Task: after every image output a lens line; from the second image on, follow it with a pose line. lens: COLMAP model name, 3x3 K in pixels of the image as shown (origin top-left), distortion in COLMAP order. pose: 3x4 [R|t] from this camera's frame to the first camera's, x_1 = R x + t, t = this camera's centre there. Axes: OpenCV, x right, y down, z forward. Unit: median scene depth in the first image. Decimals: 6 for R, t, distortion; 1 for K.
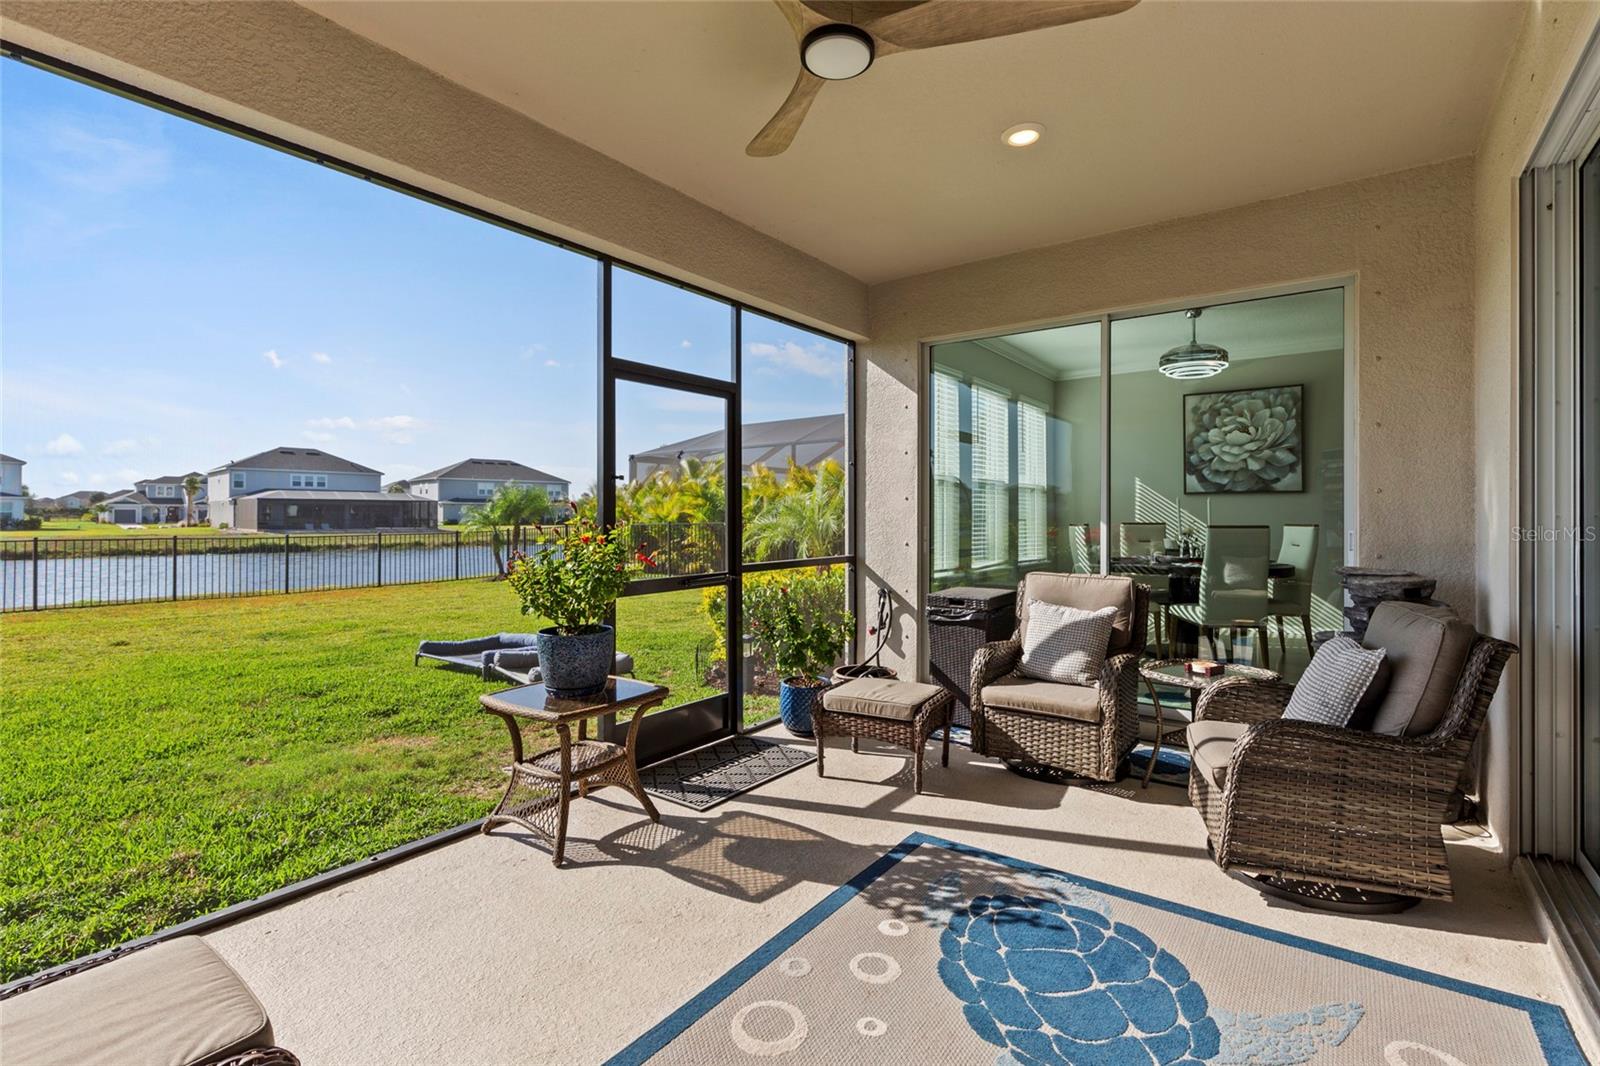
lens RADIAL K [[730.1, 0, 805.6], [0, 730.1, 512.5], [0, 0, 1]] dist [0.001424, 0.000205]
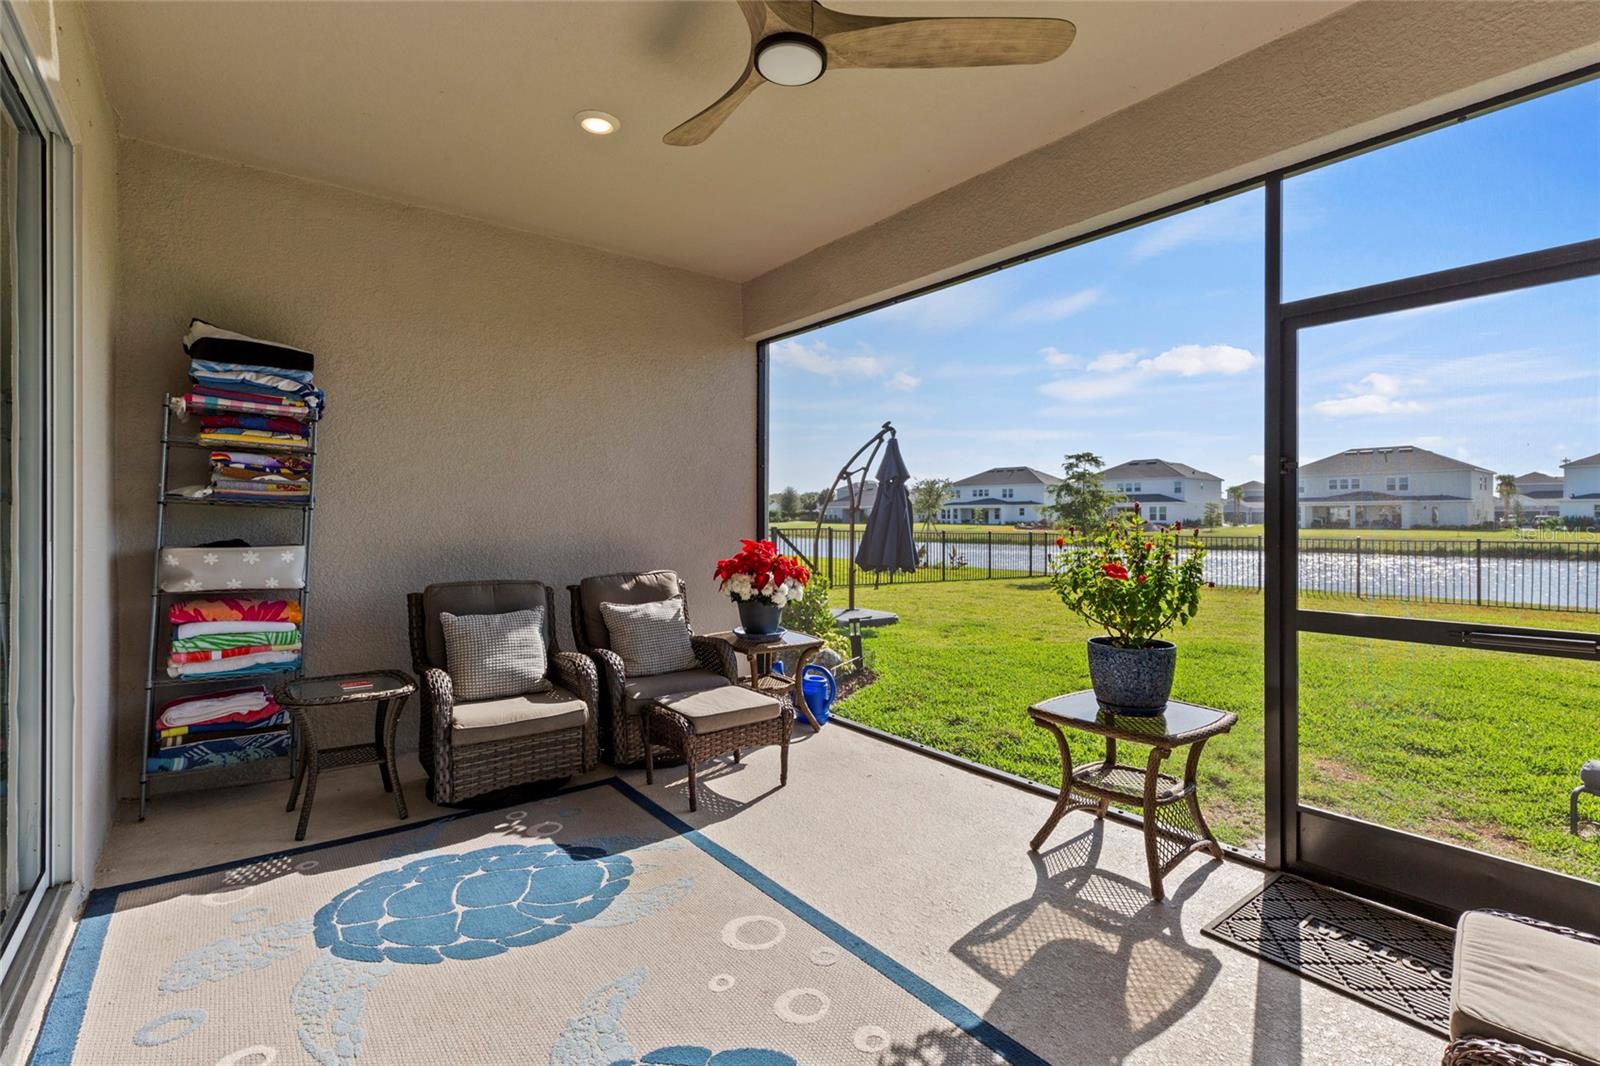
lens RADIAL K [[705.1, 0, 807.2], [0, 705.1, 534.5], [0, 0, 1]] dist [0.003924, 0.000386]
pose [[-0.246011, 0.021439, -0.969030, 0.638295], [0.006524, 0.999769, 0.020463, 0.002097], [0.969245, -0.001287, -0.246094, 0.820869]]
